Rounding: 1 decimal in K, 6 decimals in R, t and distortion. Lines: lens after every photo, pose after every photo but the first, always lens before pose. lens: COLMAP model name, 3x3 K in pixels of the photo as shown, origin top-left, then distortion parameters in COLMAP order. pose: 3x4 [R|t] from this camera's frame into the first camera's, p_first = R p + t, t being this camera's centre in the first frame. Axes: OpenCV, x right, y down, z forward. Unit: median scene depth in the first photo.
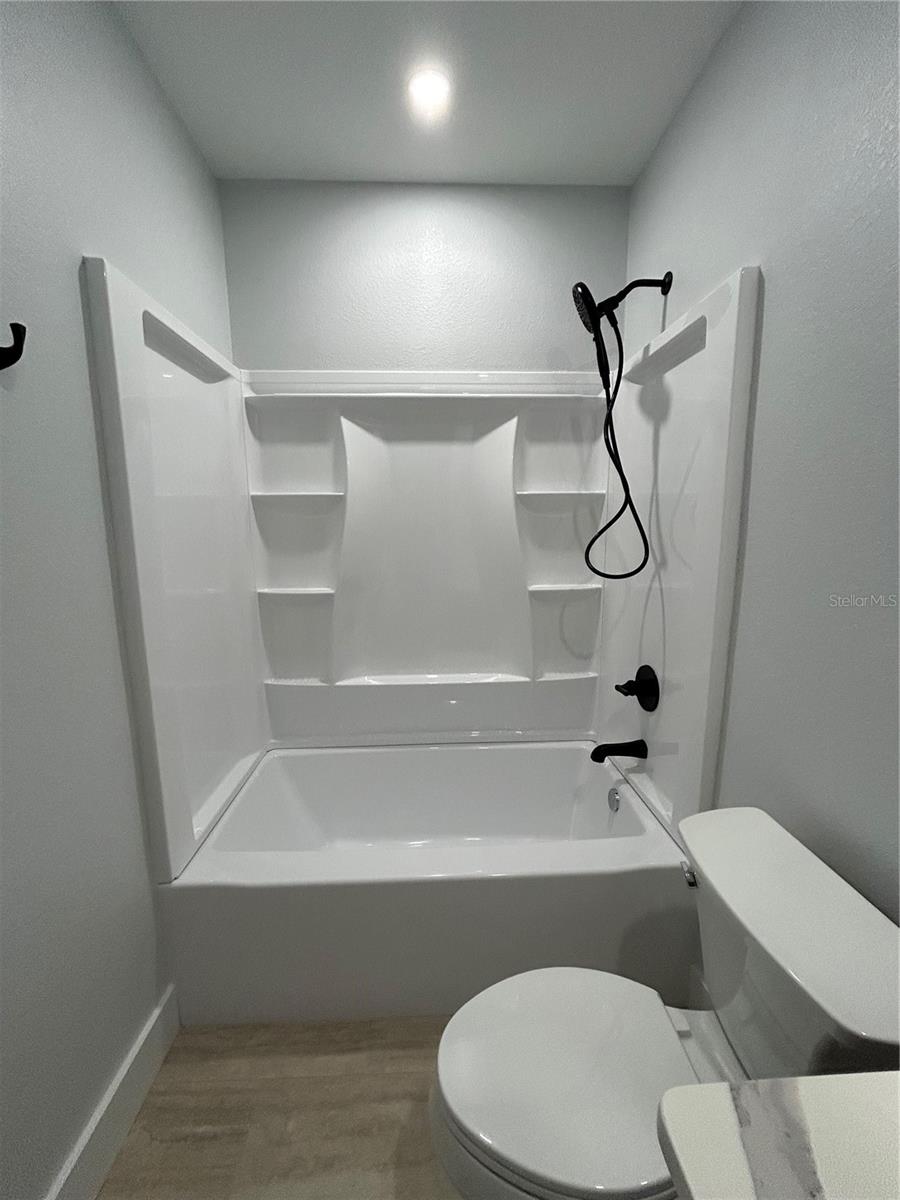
lens RADIAL K [[483.1, 0, 450.0], [0, 483.1, 600.0], [0, 0, 1]] dist [0.001304, 0.000046]
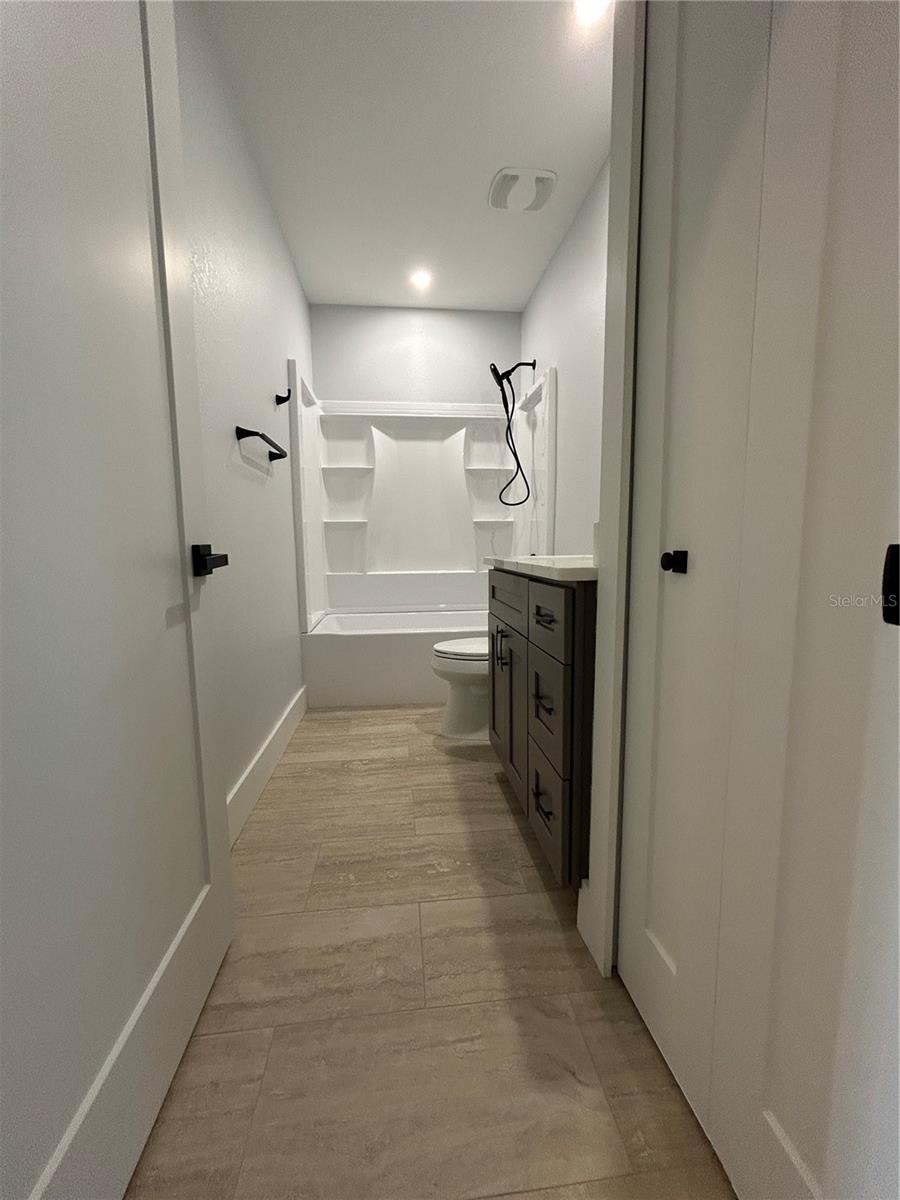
lens RADIAL K [[483.1, 0, 450.0], [0, 483.1, 600.0], [0, 0, 1]] dist [0.001304, 0.000046]
pose [[0.997604, -0.009696, 0.068504, -0.061883], [0.012376, 0.999170, -0.038812, 0.398867], [-0.068070, 0.039567, 0.996896, -0.925202]]
